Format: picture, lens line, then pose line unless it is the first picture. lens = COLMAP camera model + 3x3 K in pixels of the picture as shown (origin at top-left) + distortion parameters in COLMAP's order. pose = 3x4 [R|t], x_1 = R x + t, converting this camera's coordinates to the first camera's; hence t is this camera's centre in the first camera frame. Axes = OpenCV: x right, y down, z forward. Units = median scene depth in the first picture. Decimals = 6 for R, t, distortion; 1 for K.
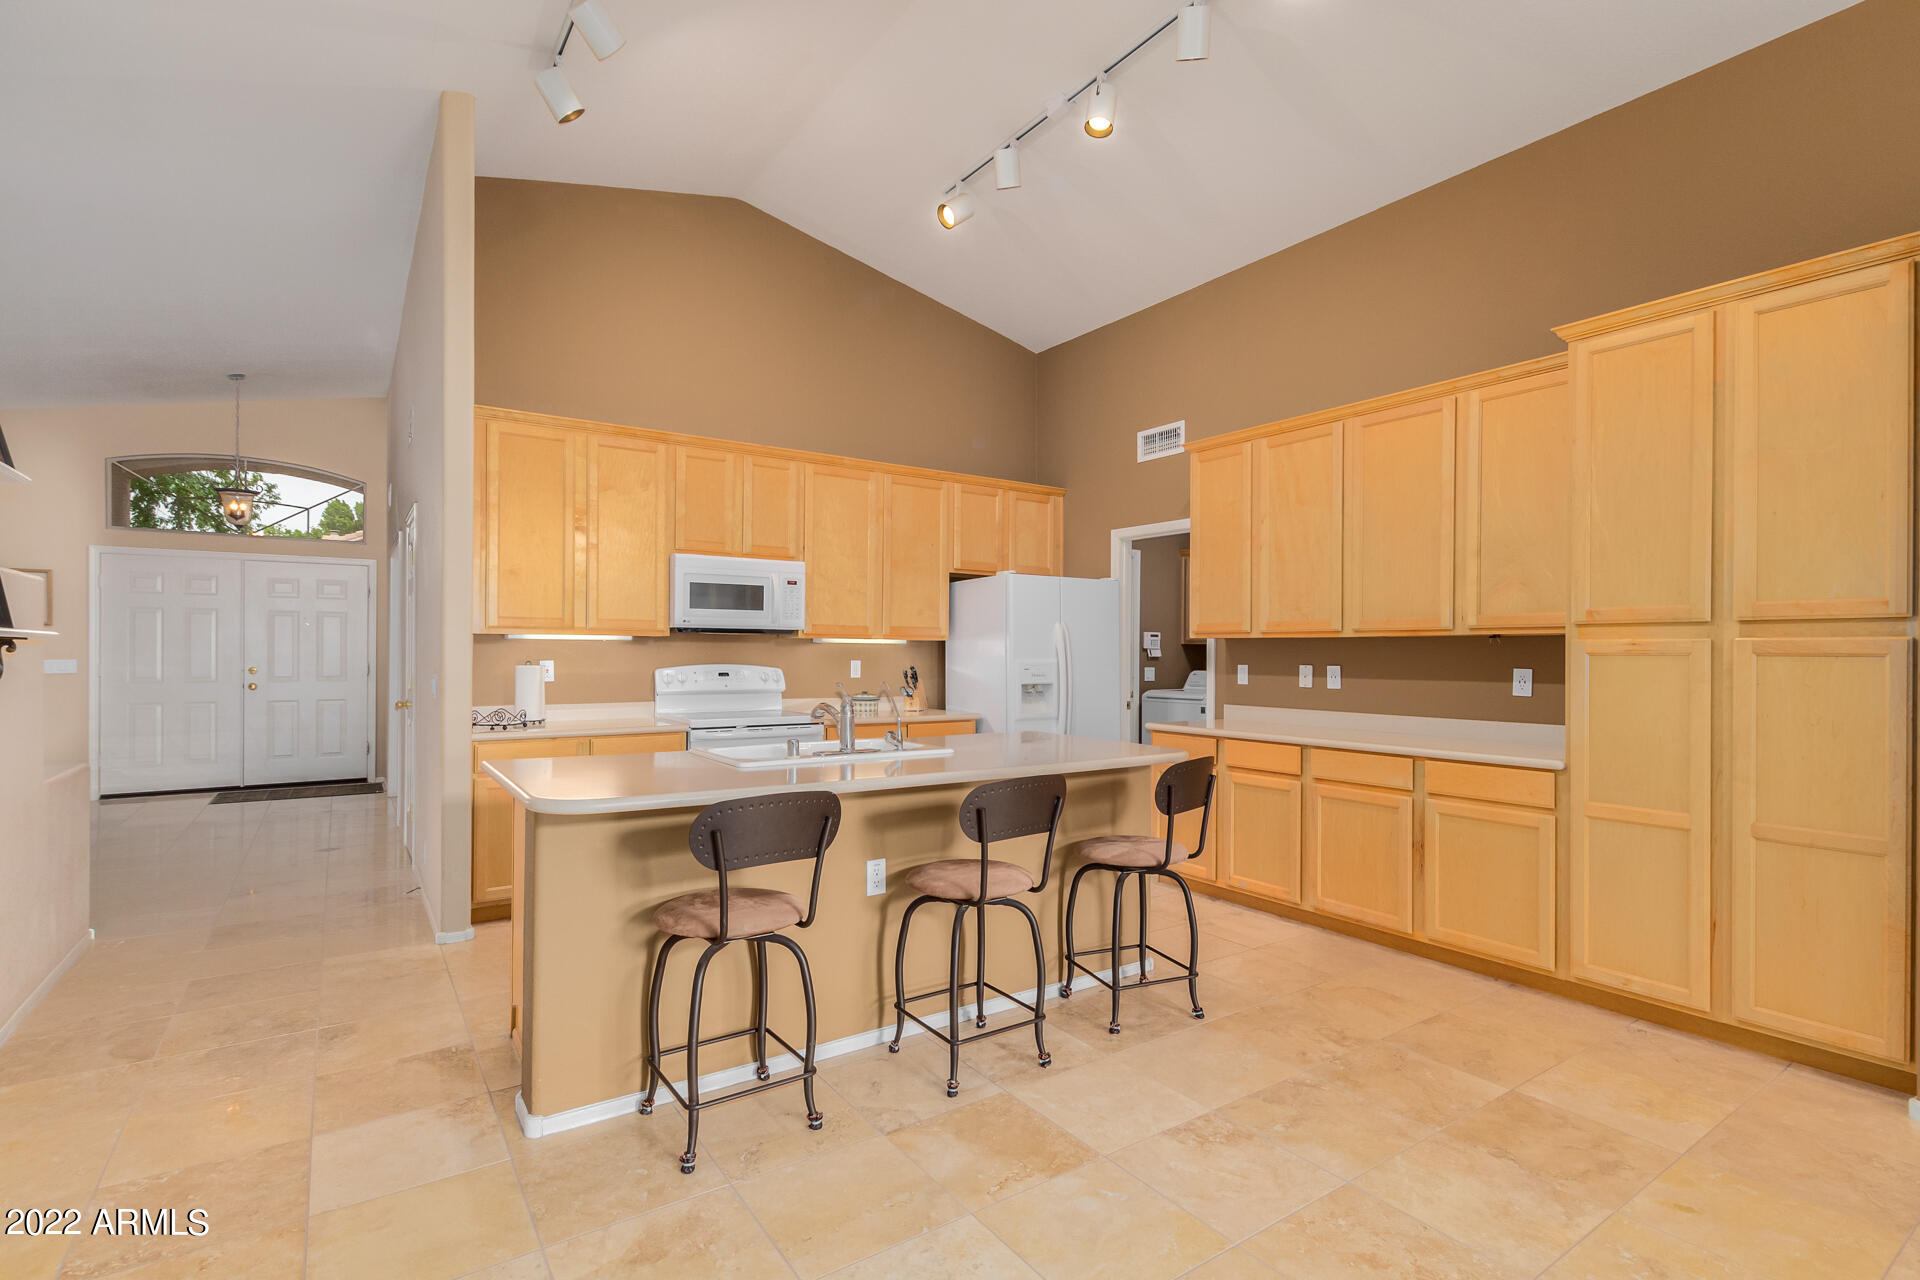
lens RADIAL K [[904.9, 0, 981.0], [0, 904.9, 657.1], [0, 0, 1]] dist [0.001809, -0.002392]
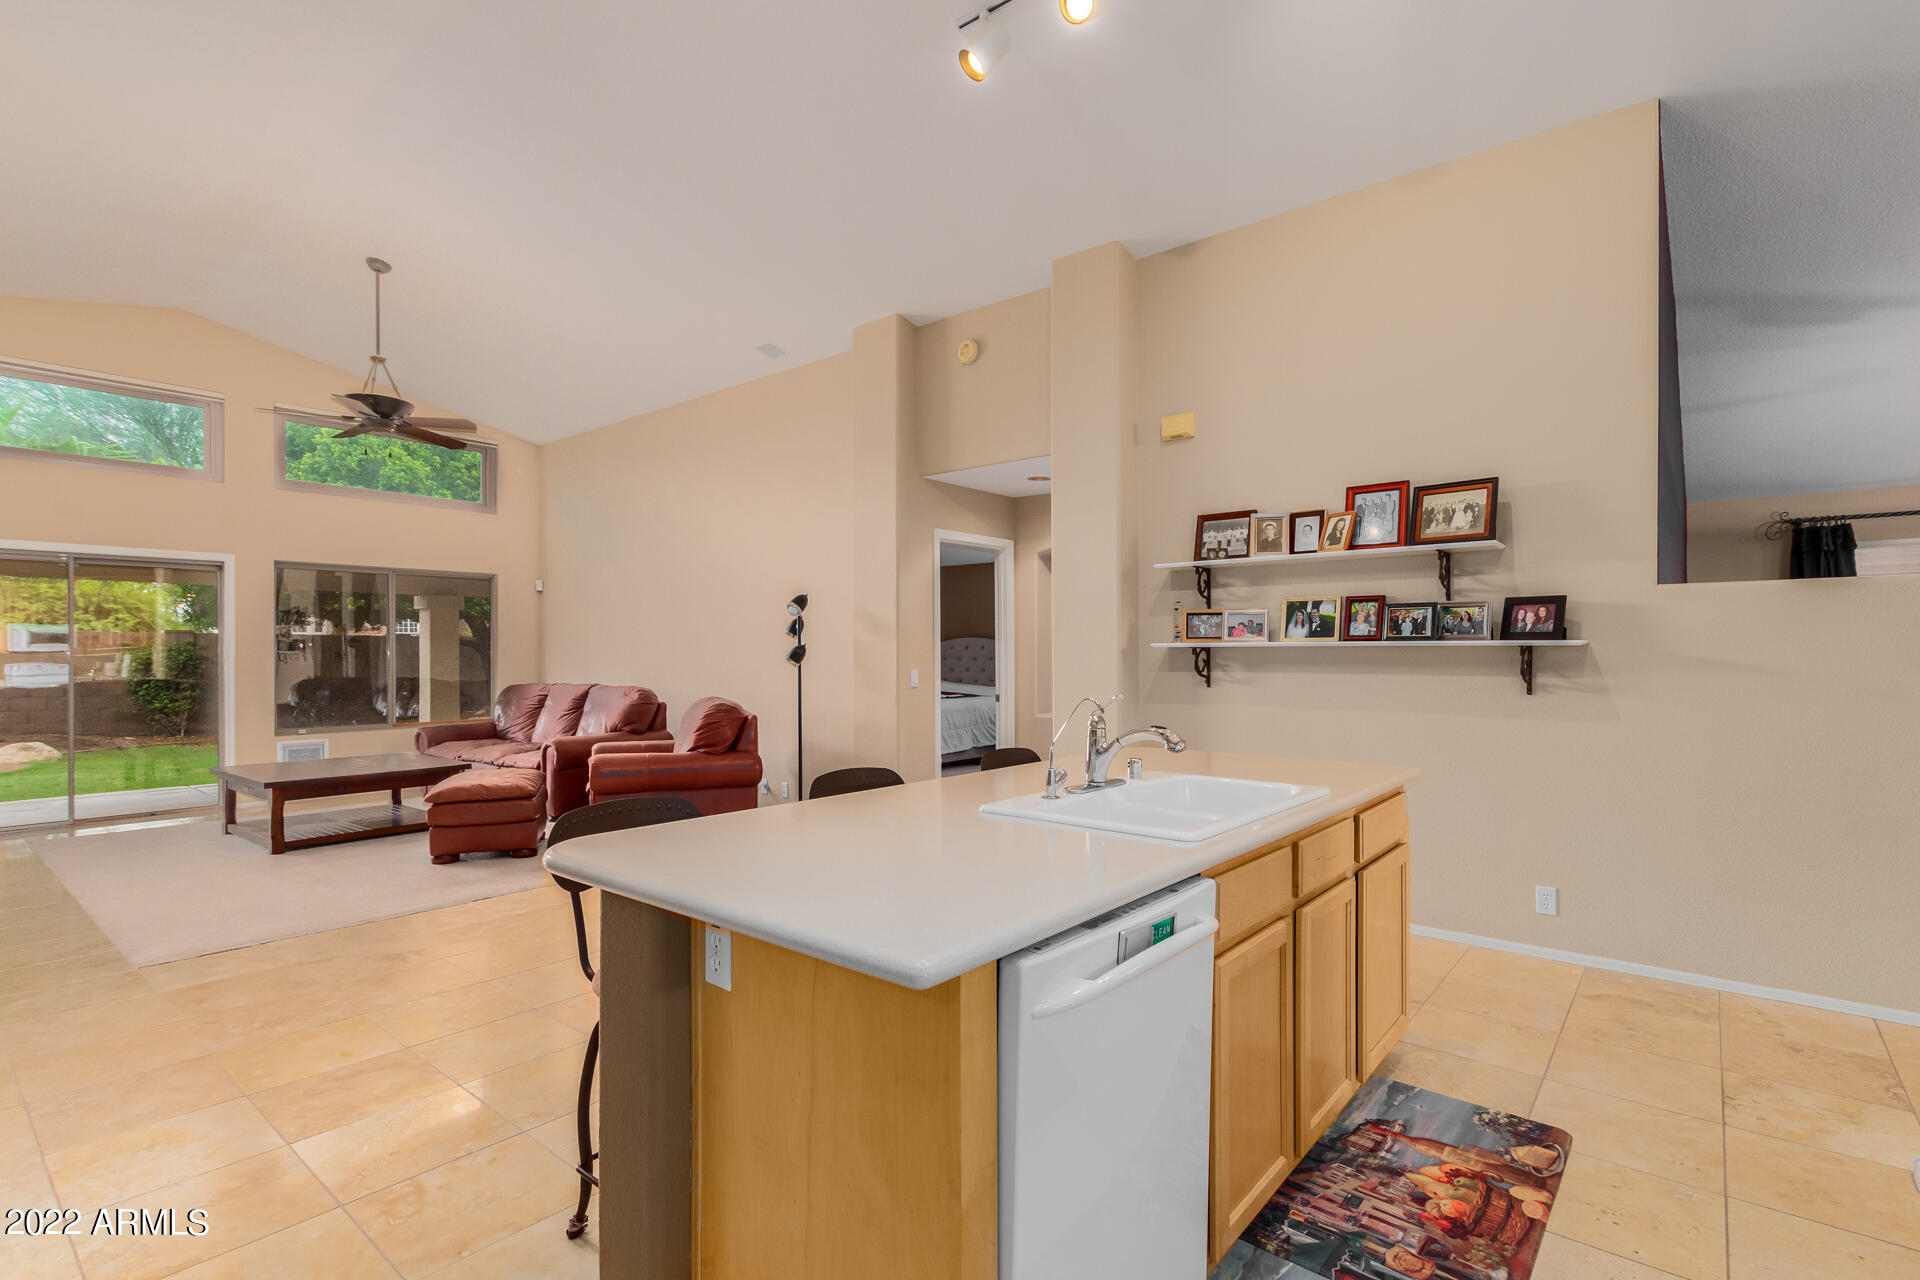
lens RADIAL K [[904.9, 0, 988.1], [0, 904.9, 663.3], [0, 0, 1]] dist [0.001809, -0.002392]
pose [[-0.960329, -0.001970, -0.278863, 0.092152], [-0.006280, 0.999874, 0.014565, -0.003849], [0.278799, 0.015738, -0.960220, 1.050947]]
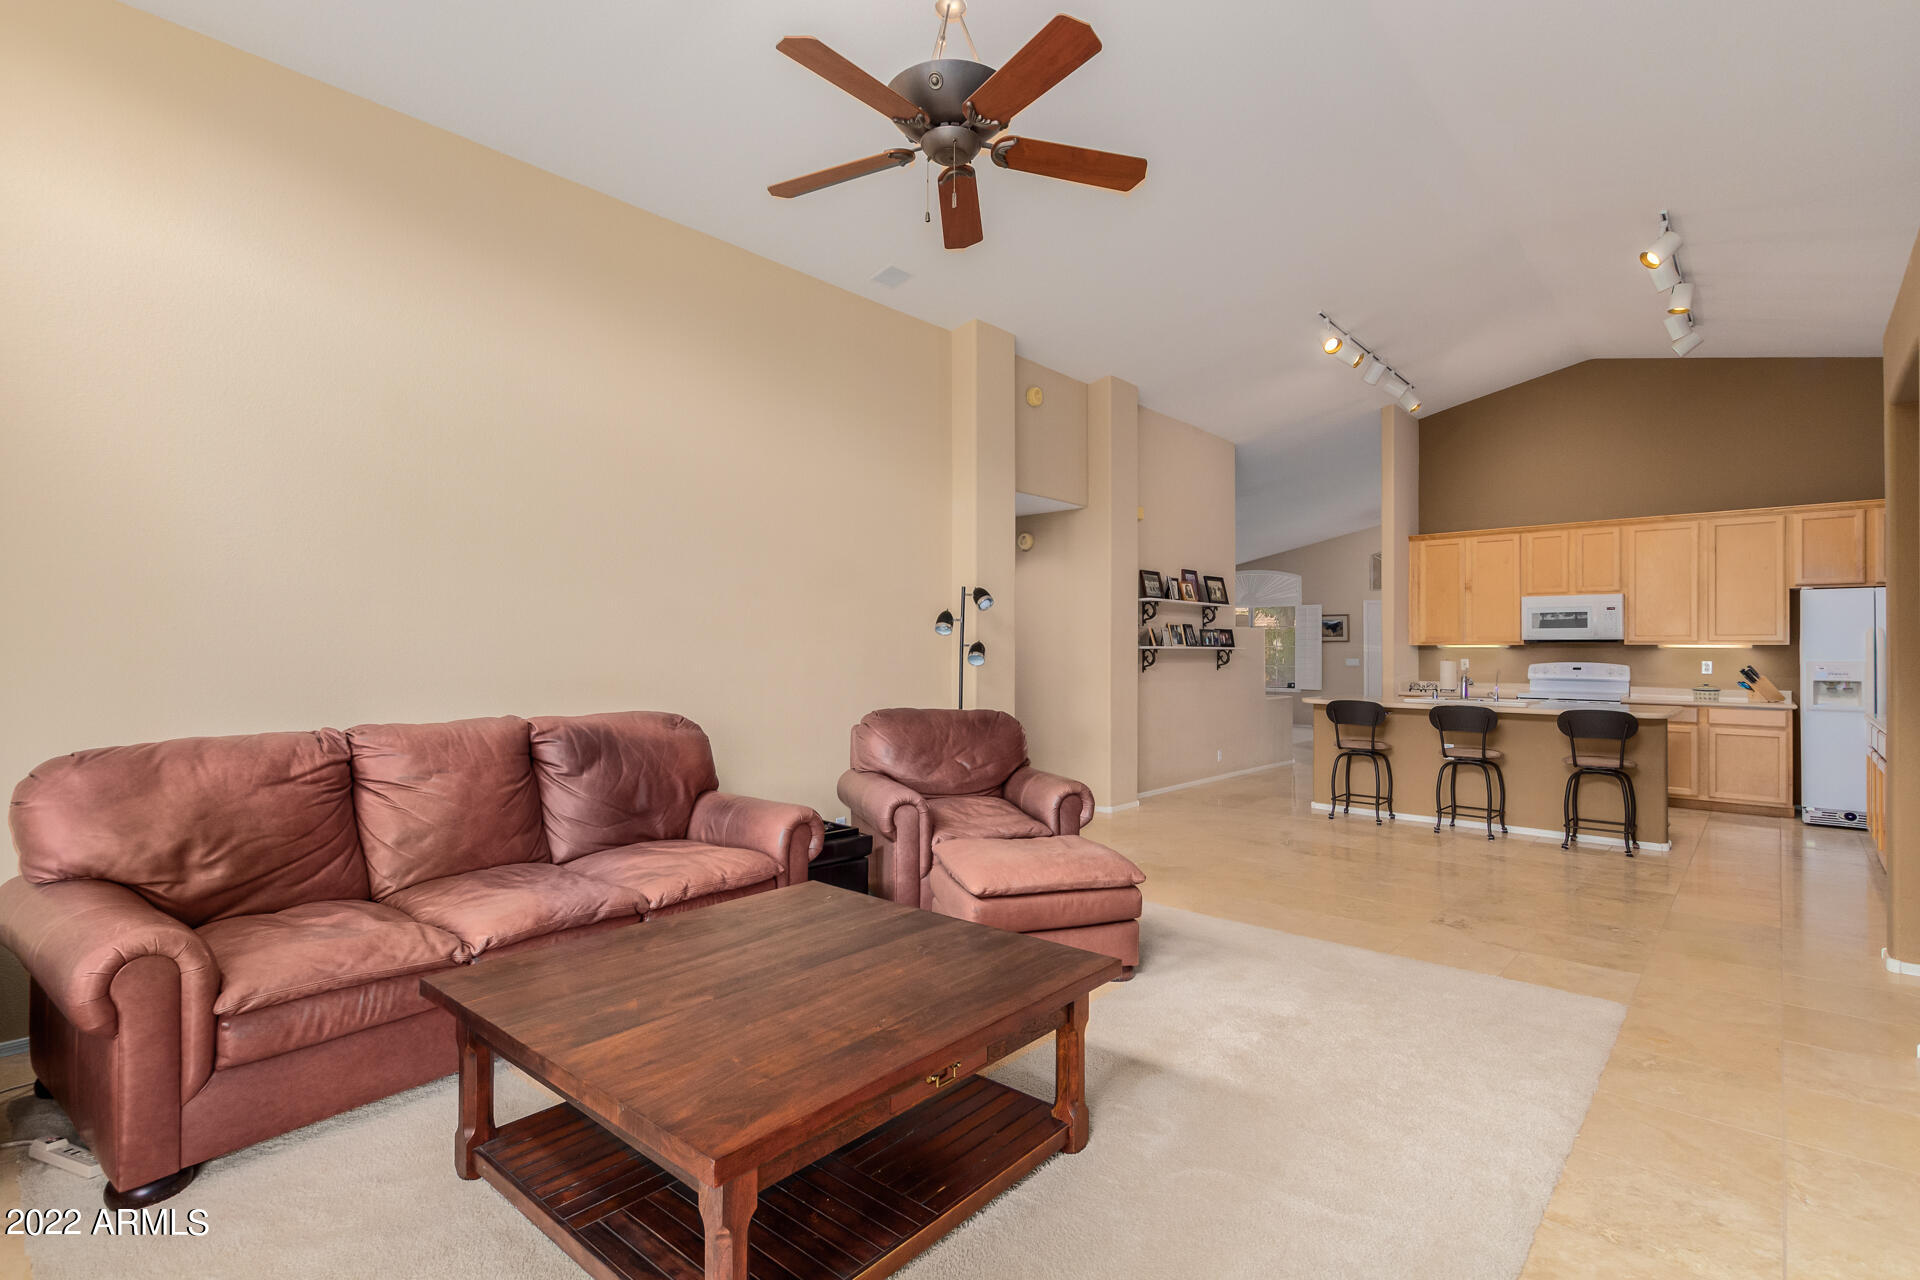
lens RADIAL K [[904.9, 0, 949.6], [0, 904.9, 643.5], [0, 0, 1]] dist [0.001809, -0.002392]
pose [[0.214632, -0.012663, -0.976613, 1.053643], [-0.008678, 0.999852, -0.014871, 0.008471], [0.976656, 0.011667, 0.214490, -0.414970]]
